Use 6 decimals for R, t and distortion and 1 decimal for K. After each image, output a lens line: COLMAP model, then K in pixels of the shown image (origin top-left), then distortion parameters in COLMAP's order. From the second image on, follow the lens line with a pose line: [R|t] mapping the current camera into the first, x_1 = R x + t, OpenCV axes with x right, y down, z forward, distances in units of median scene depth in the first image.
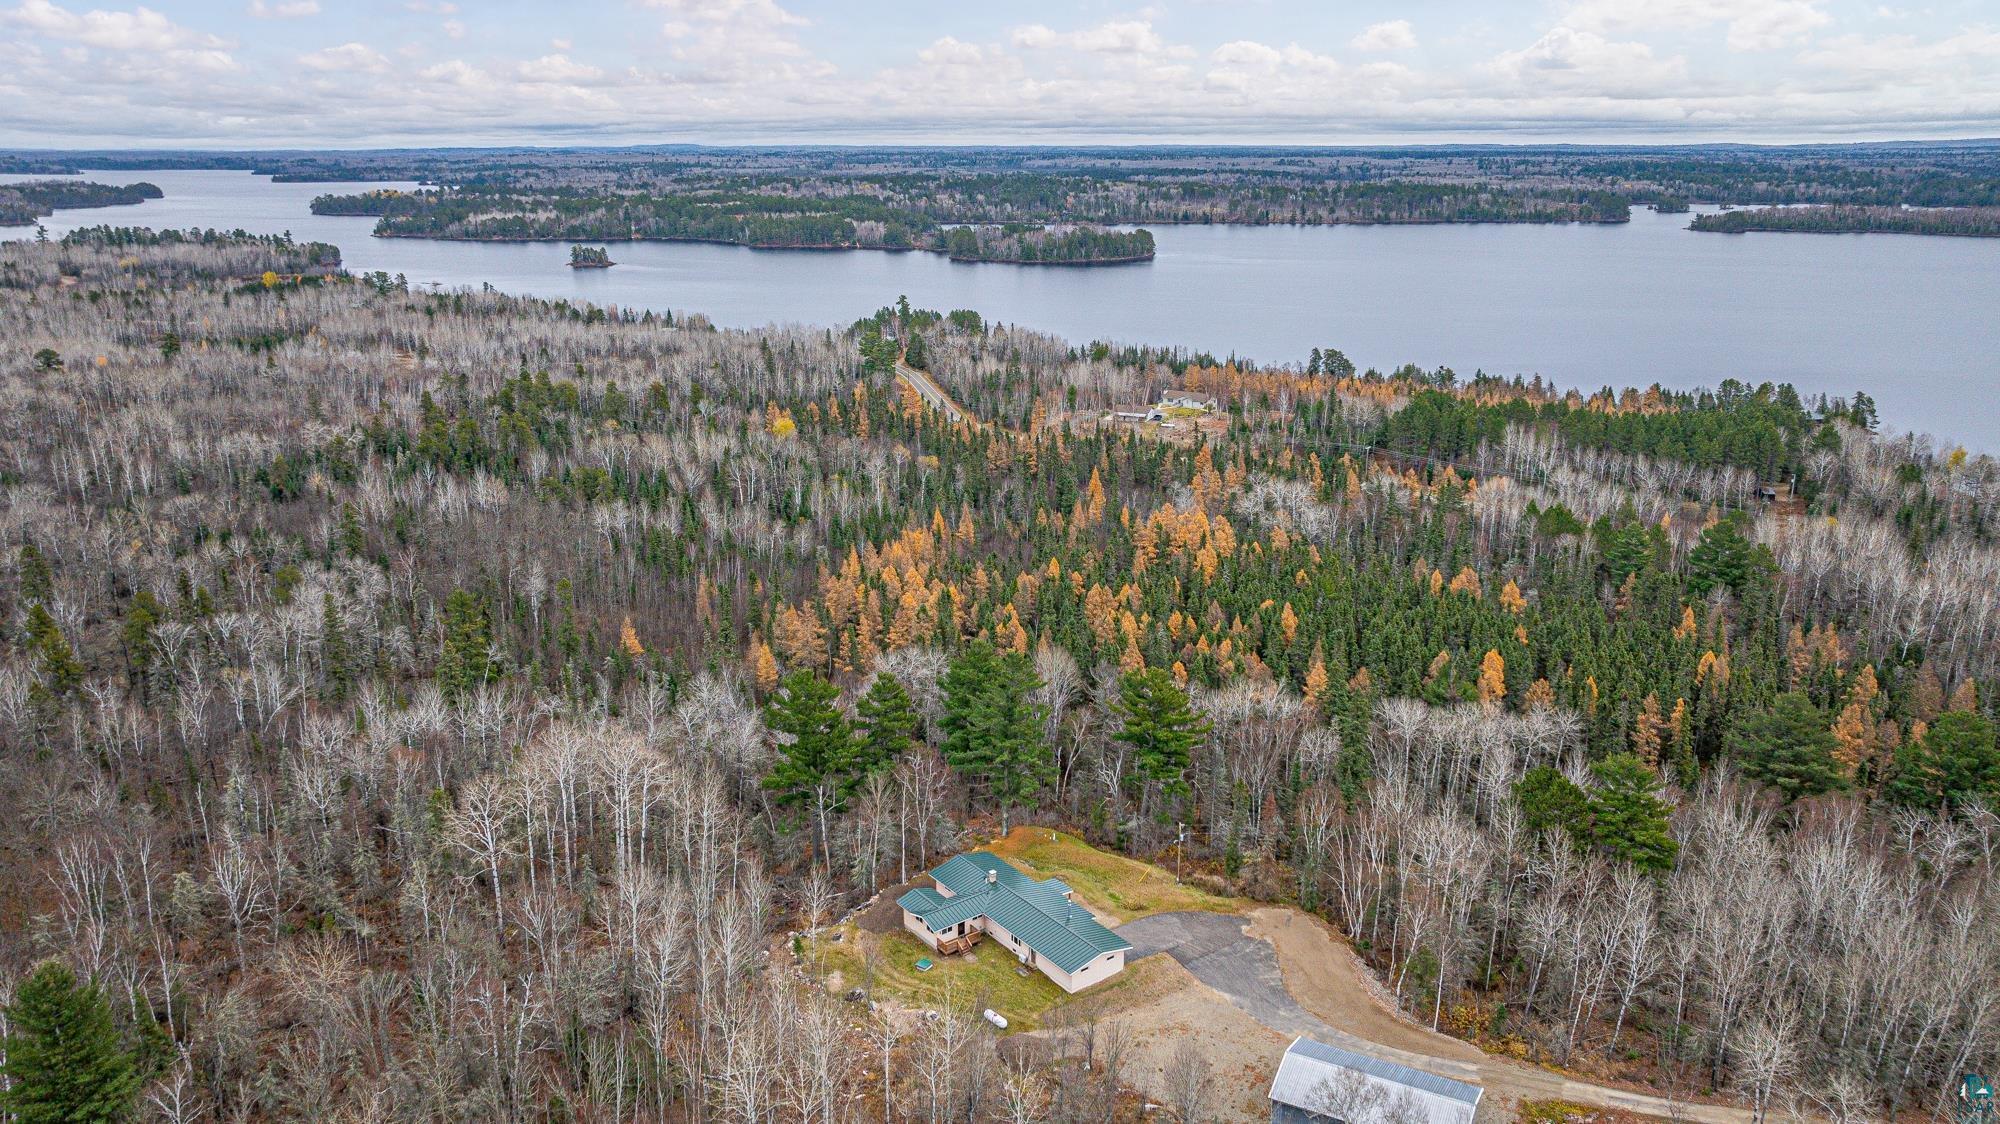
lens RADIAL K [[1413.8, 0, 1010.5], [0, 1413.8, 554.8], [0, 0, 1]] dist [-0.026317, -0.003422]
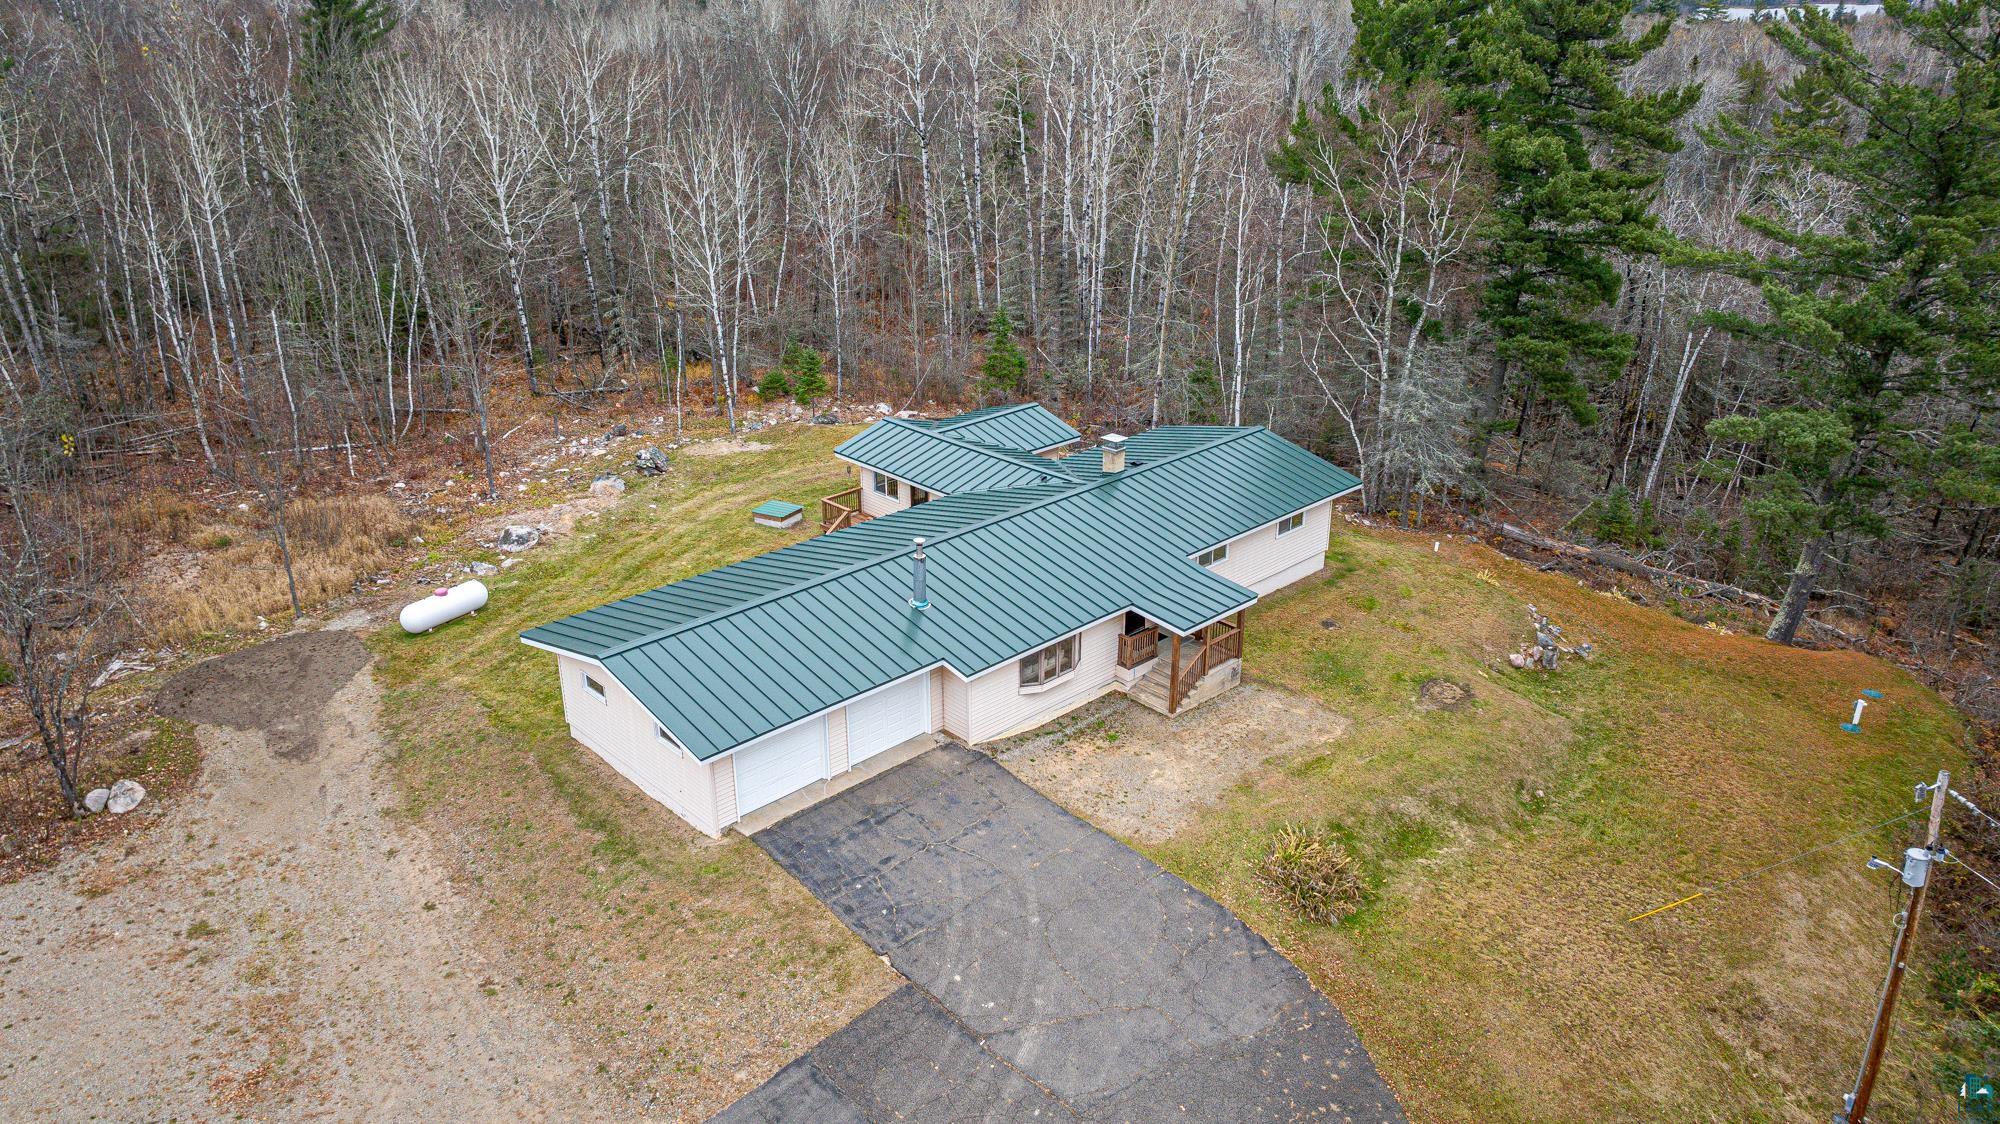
lens RADIAL K [[1424.9, 0, 998.3], [0, 1424.9, 506.3], [0, 0, 1]] dist [-0.044246, 0.041114]
pose [[0.114110, 0.353170, -0.928574, 0.121051], [-0.275136, 0.909354, 0.312049, 0.073426], [0.954609, 0.219877, 0.200936, 0.438798]]
